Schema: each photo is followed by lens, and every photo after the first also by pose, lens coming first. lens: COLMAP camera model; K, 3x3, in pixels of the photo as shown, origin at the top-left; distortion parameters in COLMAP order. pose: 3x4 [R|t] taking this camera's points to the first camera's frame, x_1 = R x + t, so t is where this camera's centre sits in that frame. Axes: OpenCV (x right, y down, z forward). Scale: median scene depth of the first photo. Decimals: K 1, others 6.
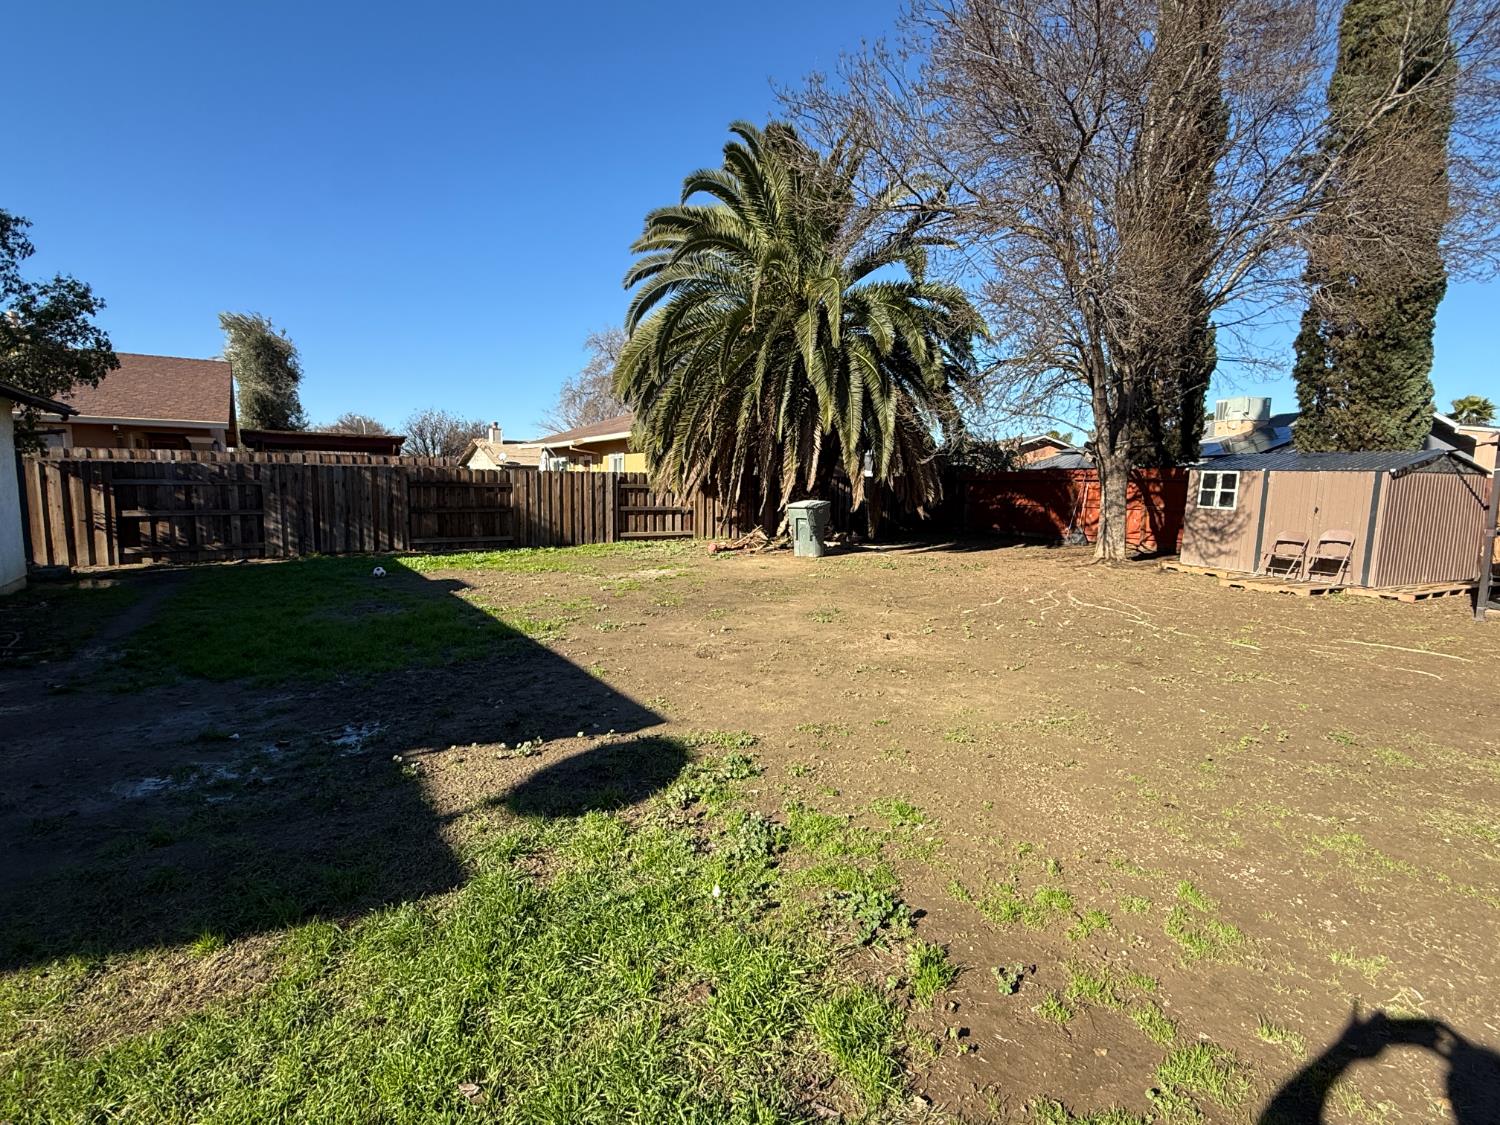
lens RADIAL K [[738.2, 0, 747.6], [0, 738.2, 566.4], [0, 0, 1]] dist [-0.002182, 0.000151]
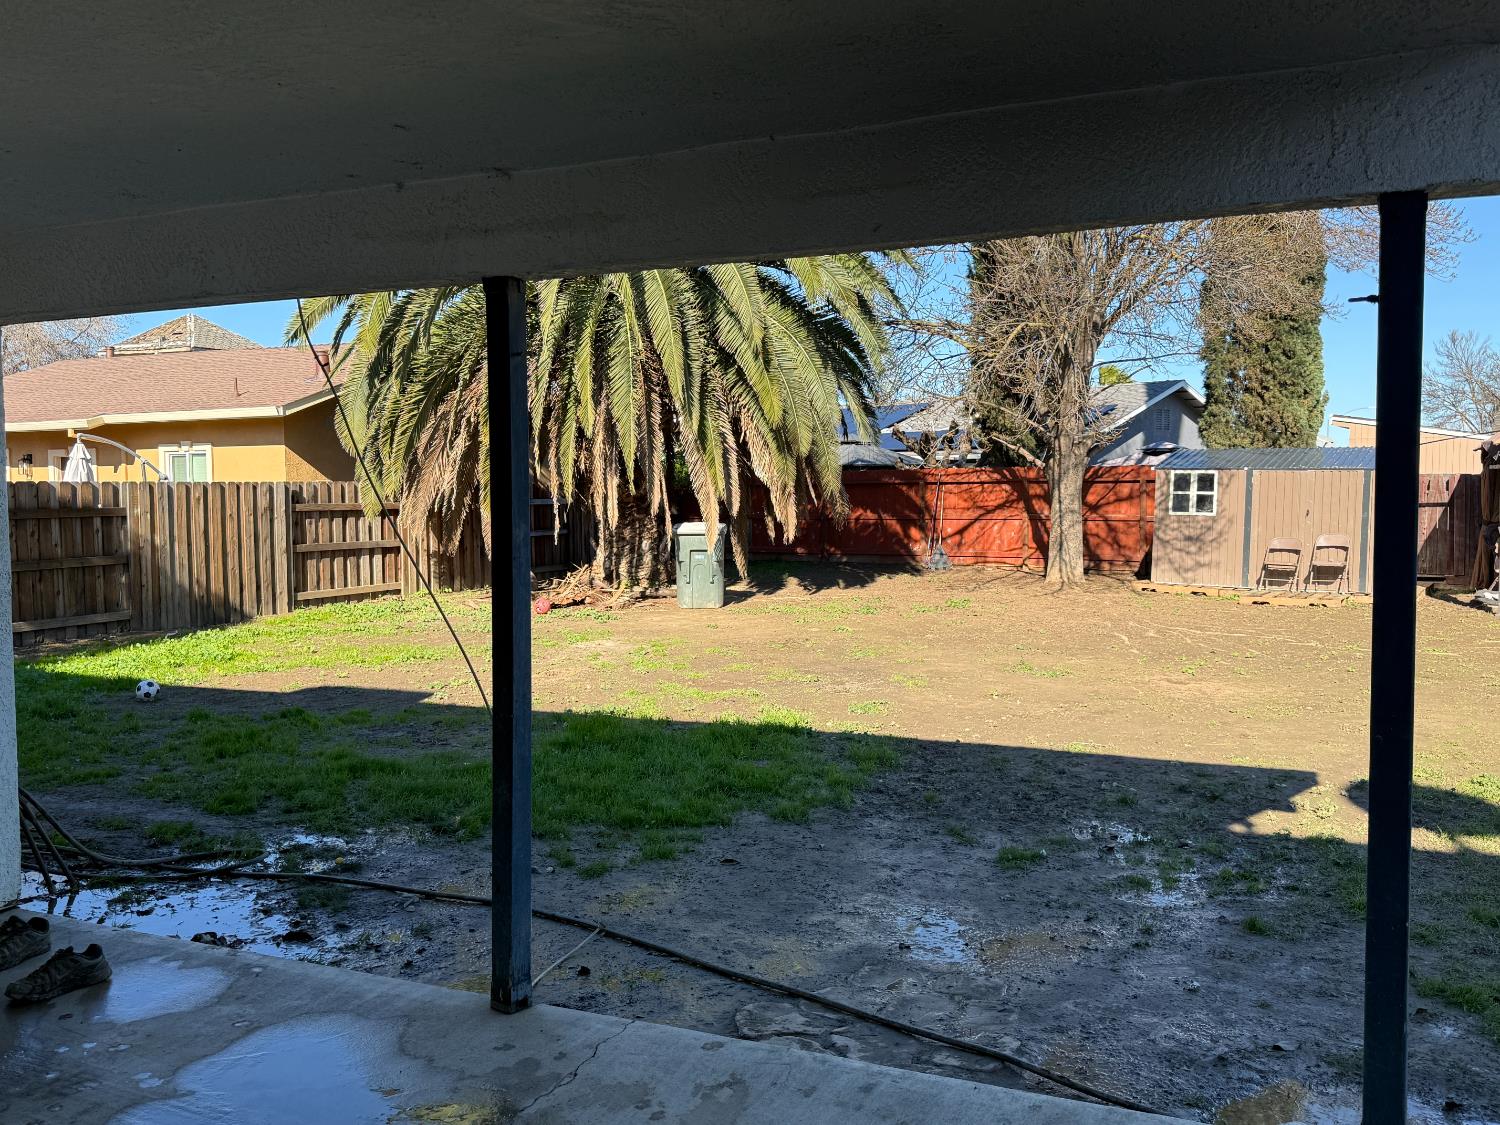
lens RADIAL K [[1306.9, 0, 755.7], [0, 1306.9, 565.6], [0, 0, 1]] dist [0.073242, -0.076255]
pose [[0.847339, -0.052855, 0.528415, -0.578593], [0.078340, 0.996589, -0.025938, -0.019691], [-0.525242, 0.063374, 0.848590, -0.010639]]
